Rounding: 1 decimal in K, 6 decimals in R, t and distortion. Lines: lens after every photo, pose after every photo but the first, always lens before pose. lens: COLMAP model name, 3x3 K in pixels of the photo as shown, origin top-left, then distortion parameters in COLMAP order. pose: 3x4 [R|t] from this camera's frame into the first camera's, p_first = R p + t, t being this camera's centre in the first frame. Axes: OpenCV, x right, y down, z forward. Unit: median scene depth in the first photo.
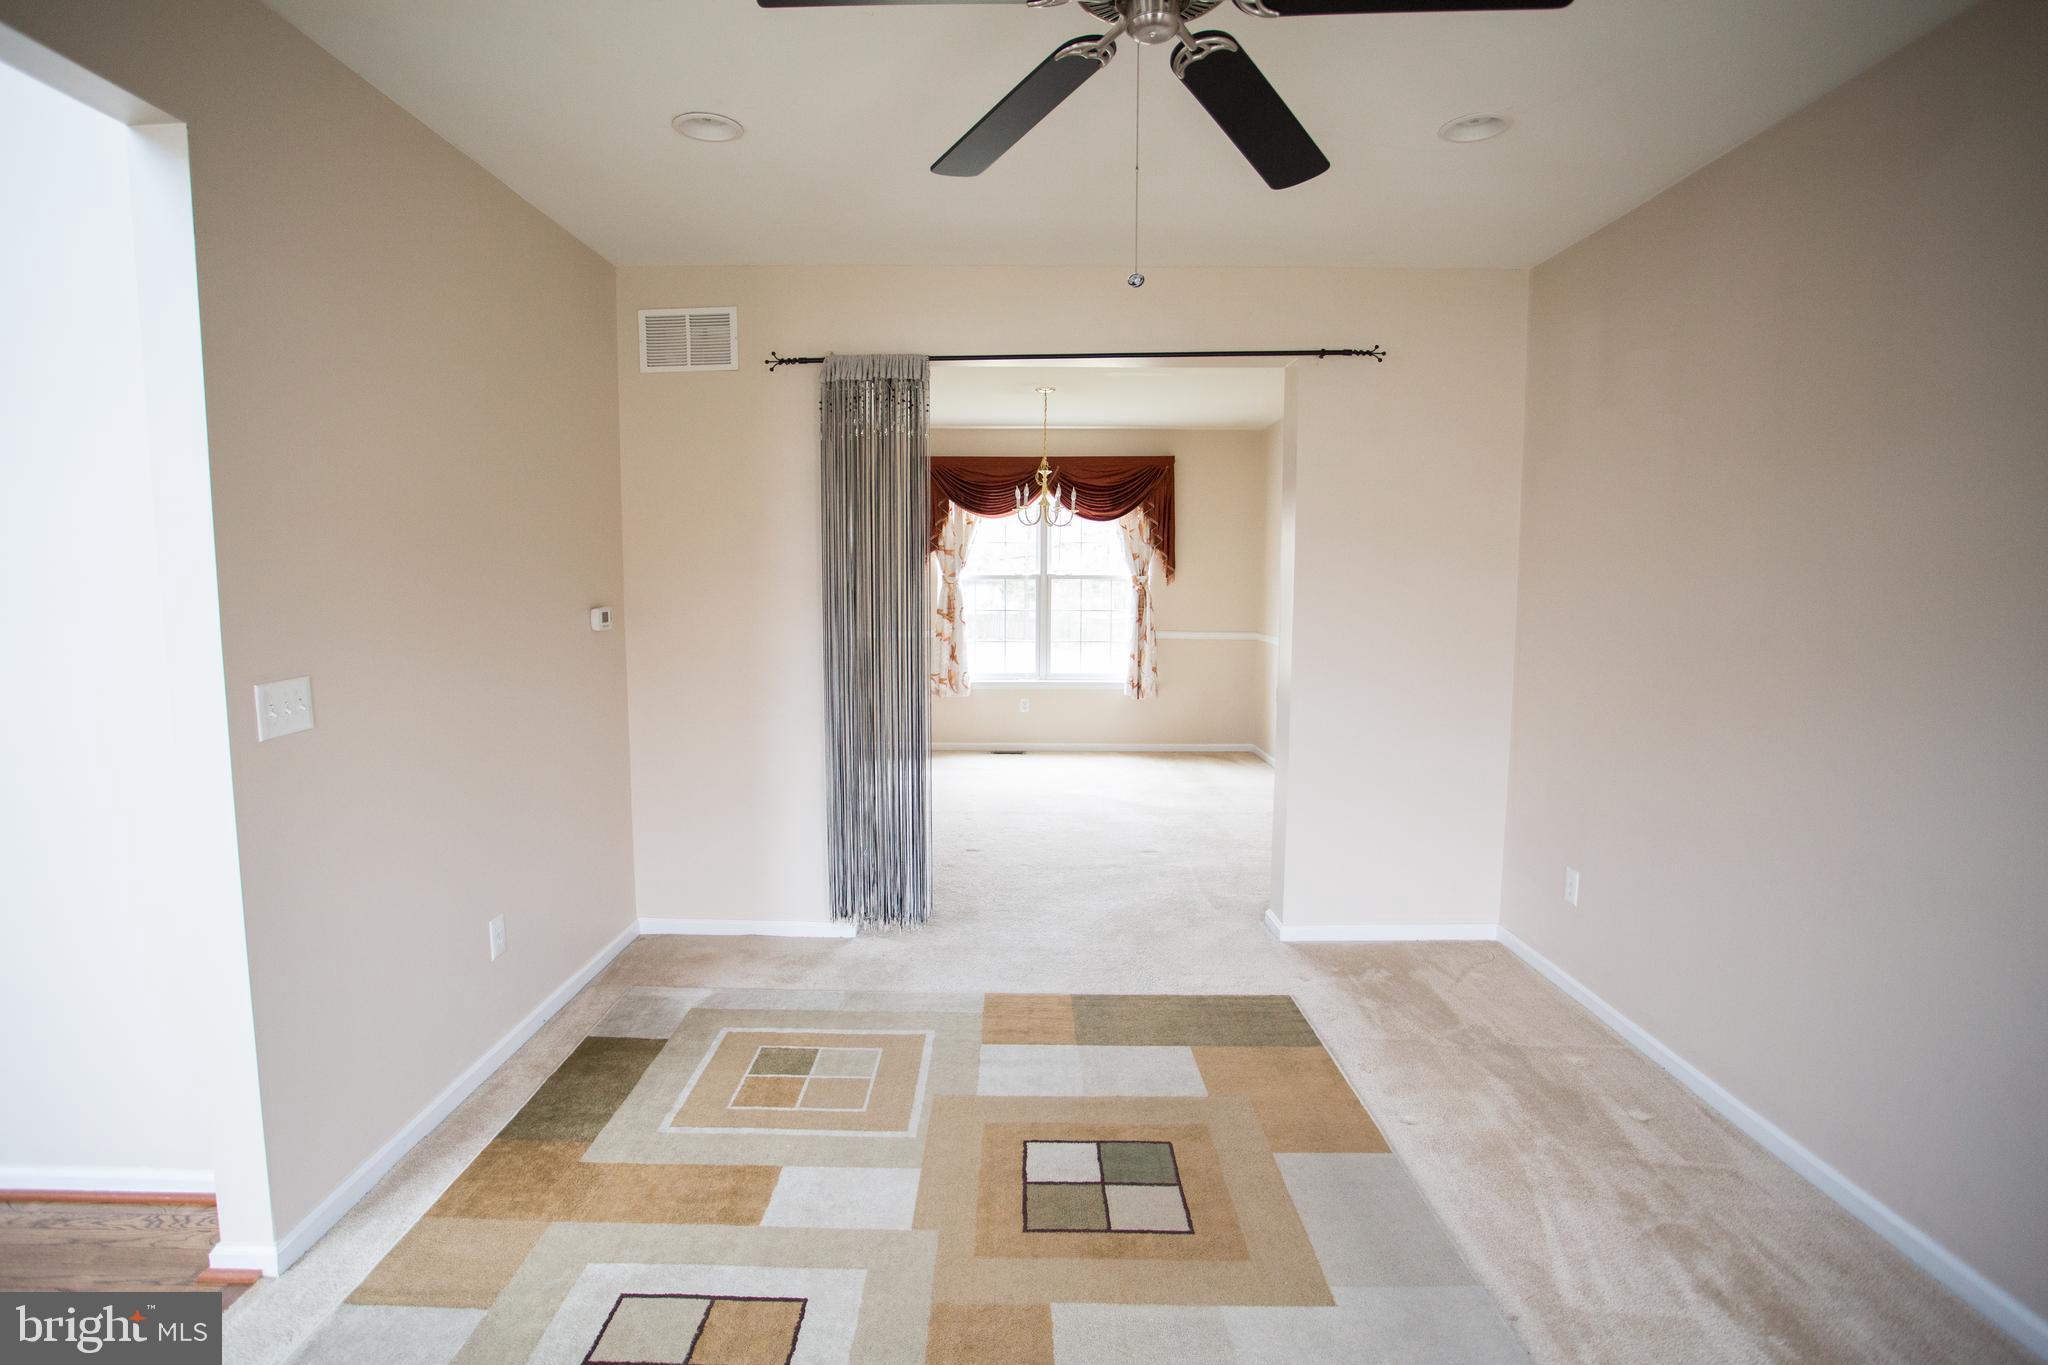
lens RADIAL K [[1000.0, 0, 1014.9], [0, 1000.0, 675.6], [0, 0, 1]] dist [-0.064268, 0.029774]
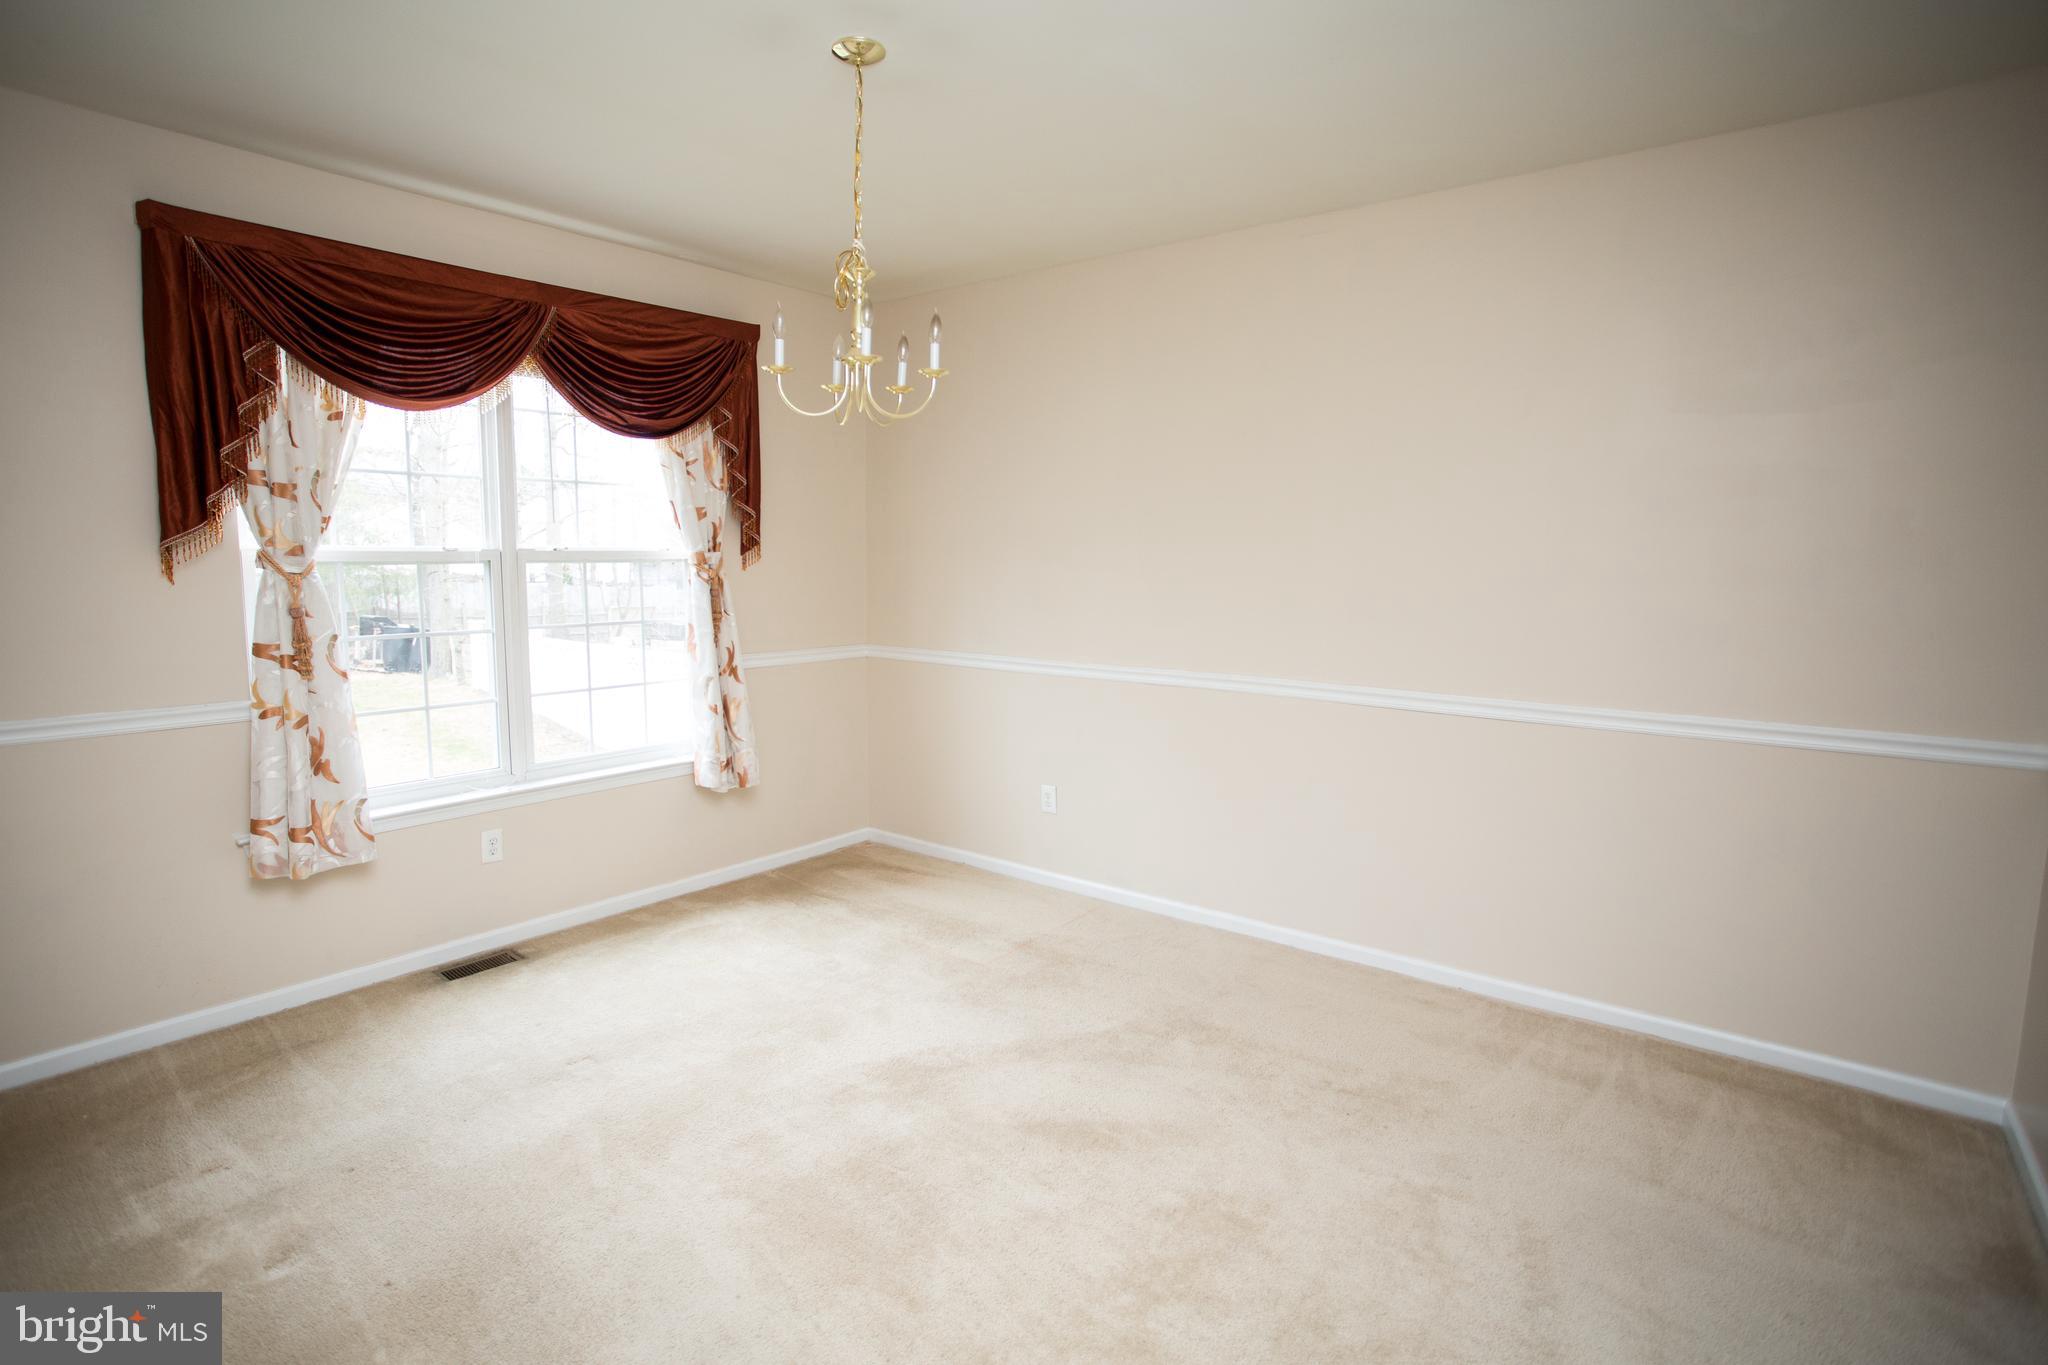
lens RADIAL K [[1021.0, 0, 939.3], [0, 1021.0, 672.3], [0, 0, 1]] dist [-0.003095, -0.000337]
pose [[0.659660, -0.090888, 0.746049, -0.194301], [0.079181, 0.995541, 0.051270, -0.055773], [-0.747382, 0.025252, 0.663915, 0.564472]]
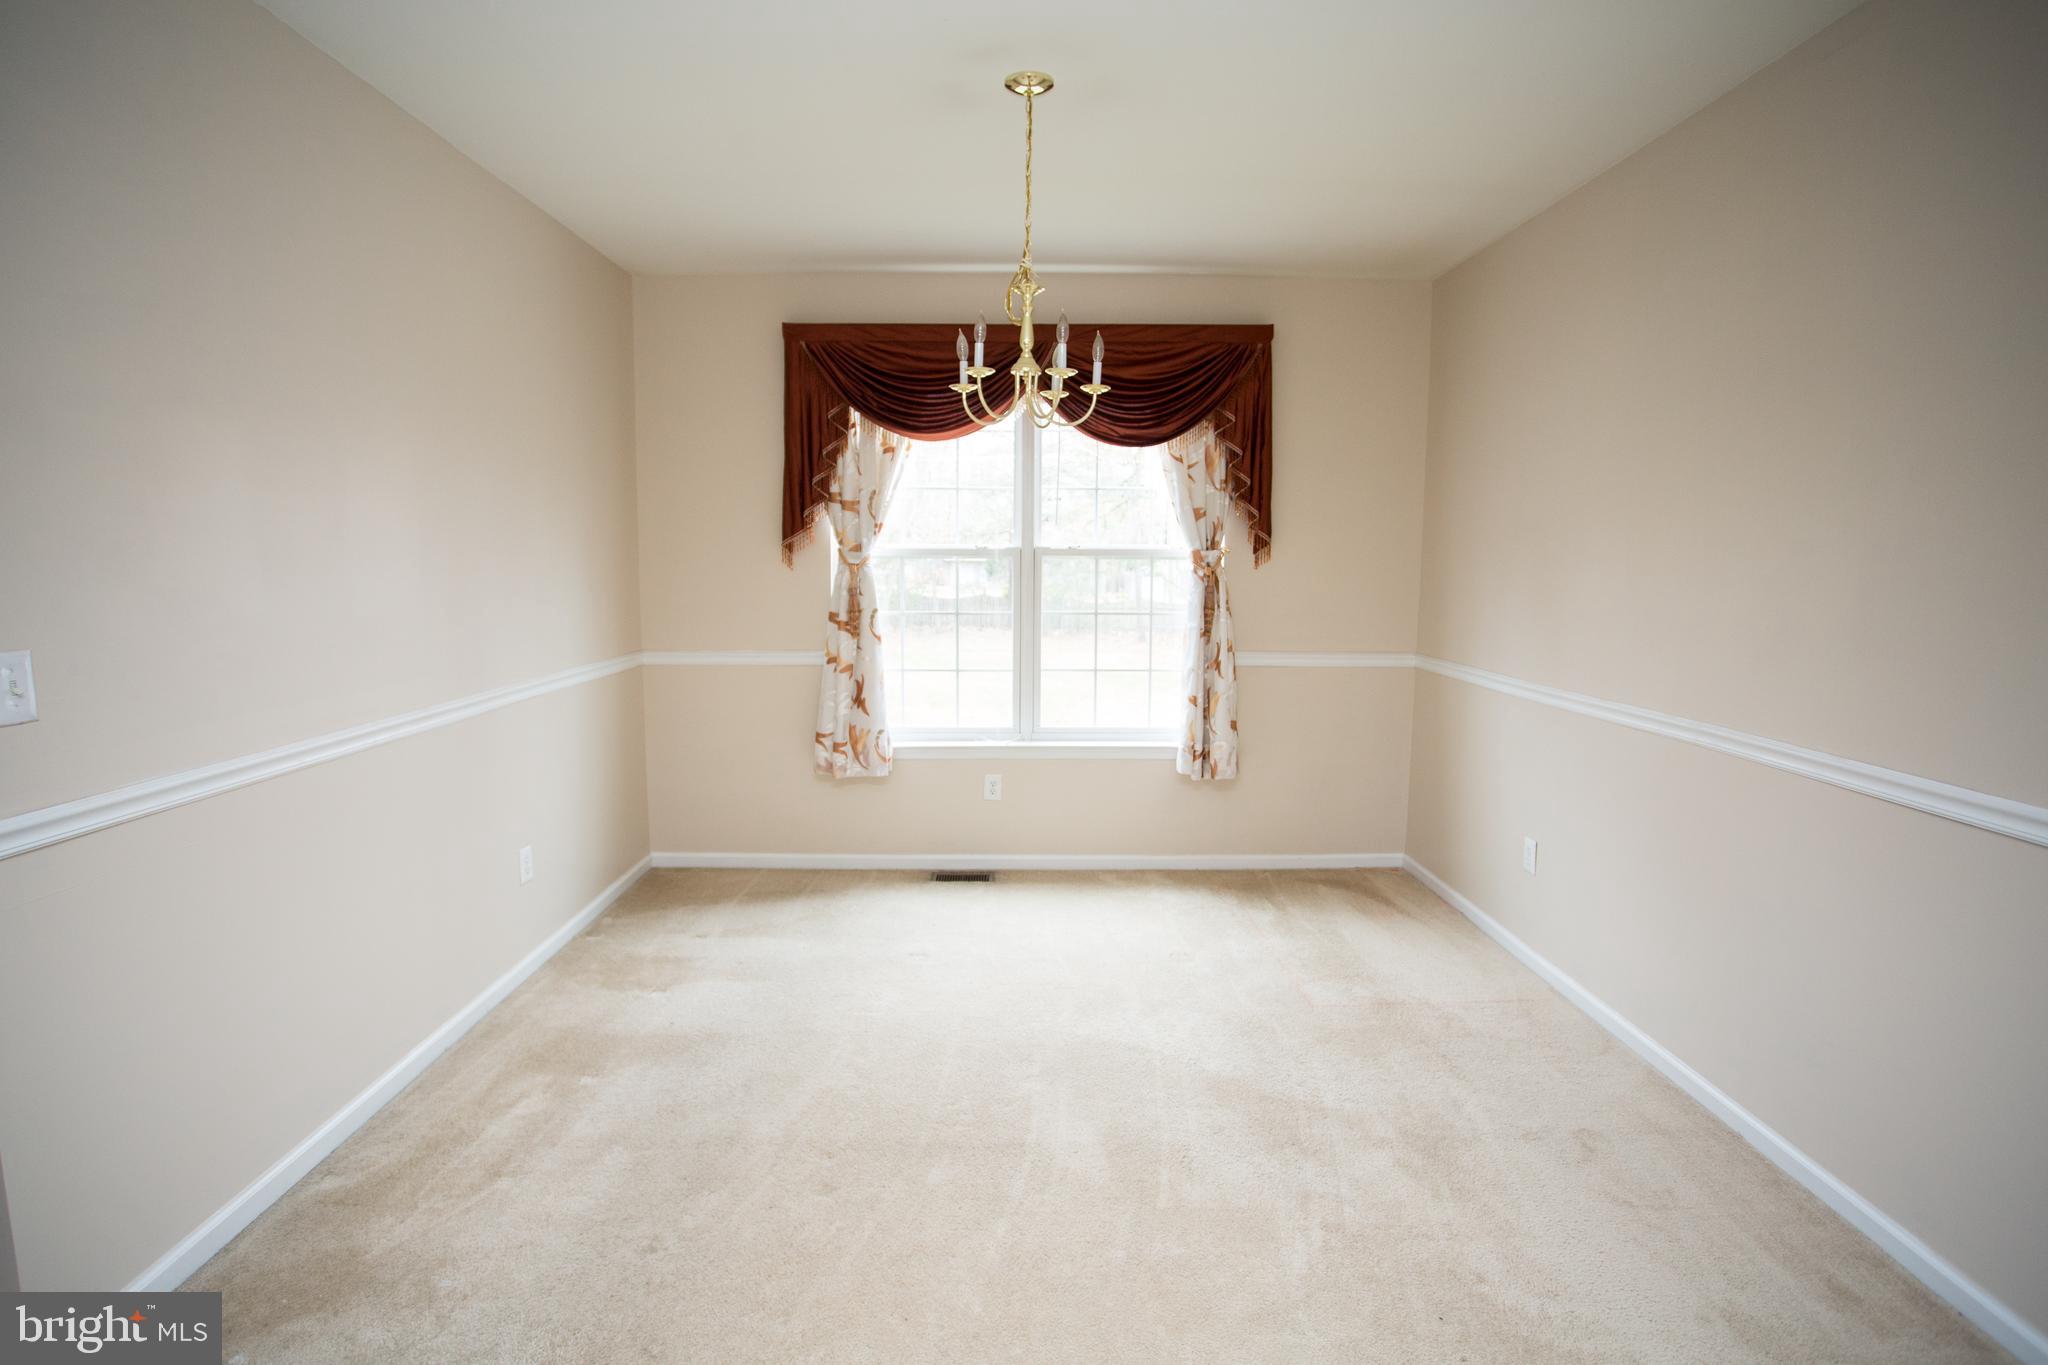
lens RADIAL K [[1000.0, 0, 1014.9], [0, 1000.0, 675.6], [0, 0, 1]] dist [-0.064268, 0.029774]
pose [[0.999680, -0.002414, 0.025167, 0.008316], [0.001917, 0.999803, 0.019749, -0.043233], [-0.025209, -0.019694, 0.999488, 0.465498]]
